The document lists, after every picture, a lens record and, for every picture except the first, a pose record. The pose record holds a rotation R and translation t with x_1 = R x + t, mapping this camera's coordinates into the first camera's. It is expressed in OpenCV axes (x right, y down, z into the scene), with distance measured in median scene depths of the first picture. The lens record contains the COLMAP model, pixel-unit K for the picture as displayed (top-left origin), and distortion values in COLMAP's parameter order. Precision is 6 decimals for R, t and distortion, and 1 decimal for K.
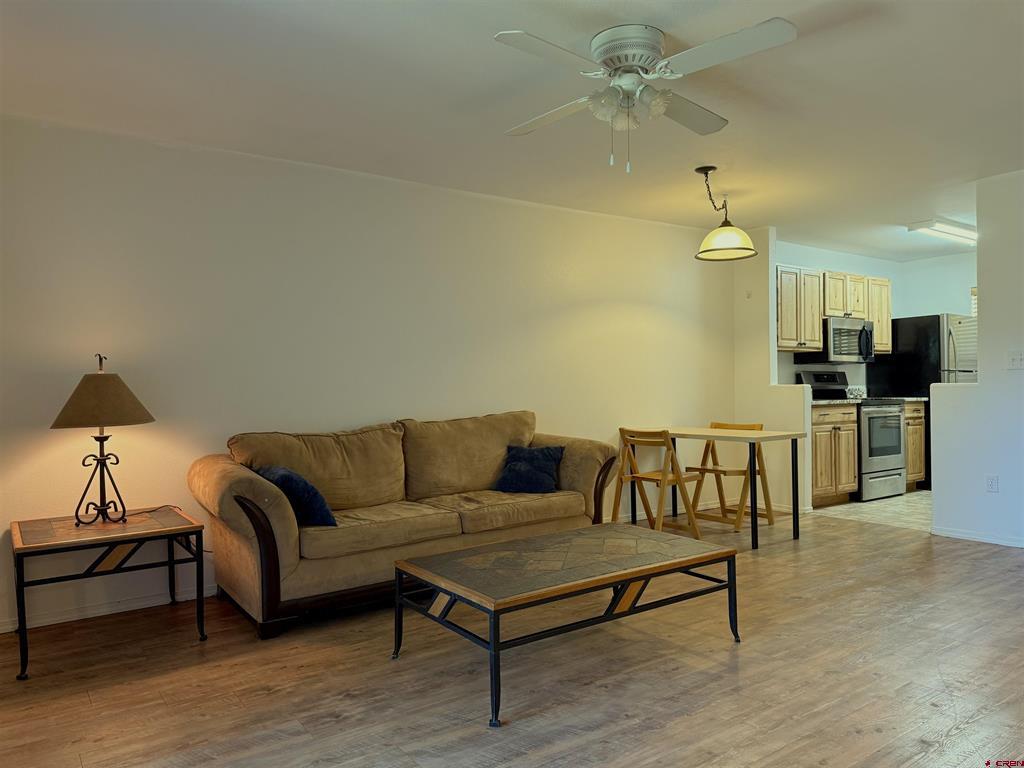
lens RADIAL K [[714.9, 0, 516.4], [0, 714.9, 387.0], [0, 0, 1]] dist [0.046555, -0.067587]
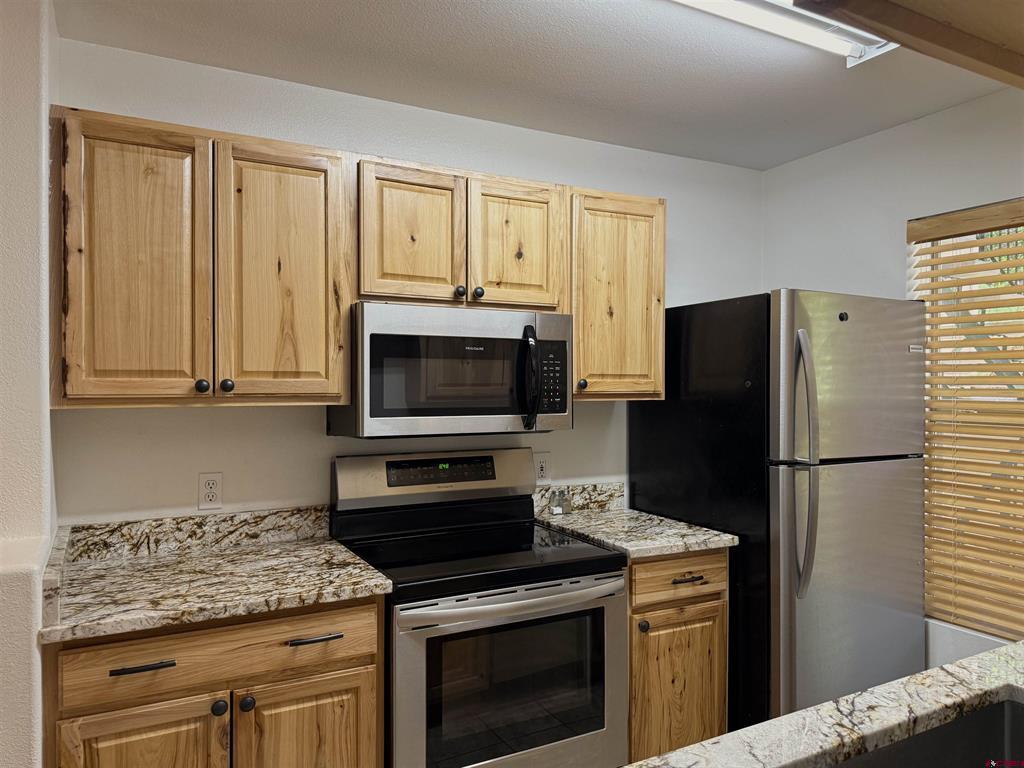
lens RADIAL K [[714.9, 0, 516.4], [0, 714.9, 387.0], [0, 0, 1]] dist [0.046555, -0.067587]
pose [[0.991952, 0.018272, -0.125290, 0.520866], [-0.015889, 0.999674, 0.019994, -0.063297], [0.125615, -0.017842, 0.991919, 0.664920]]
